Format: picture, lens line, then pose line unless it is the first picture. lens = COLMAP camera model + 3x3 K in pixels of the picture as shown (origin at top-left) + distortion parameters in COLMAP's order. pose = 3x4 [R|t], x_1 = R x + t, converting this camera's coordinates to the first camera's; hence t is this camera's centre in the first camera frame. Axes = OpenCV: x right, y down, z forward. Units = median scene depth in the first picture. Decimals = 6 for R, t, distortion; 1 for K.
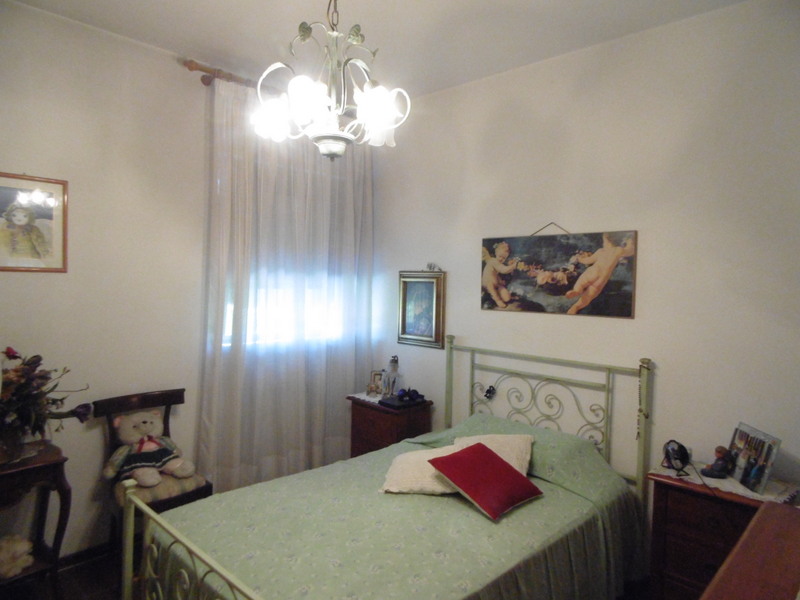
lens RADIAL K [[522.5, 0, 400.0], [0, 522.5, 300.0], [0, 0, 1]] dist [0.001029, -0.002960]
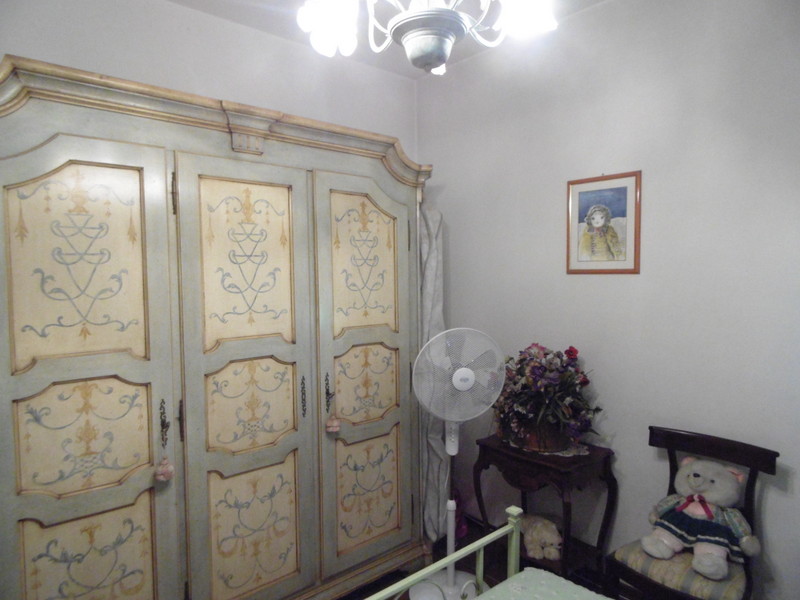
lens RADIAL K [[522.5, 0, 400.0], [0, 522.5, 300.0], [0, 0, 1]] dist [0.001029, -0.002960]
pose [[-0.093609, 0.029920, -0.995159, 0.228270], [-0.031671, 0.998953, 0.033013, -0.019142], [0.995105, 0.034608, -0.092564, 0.538389]]
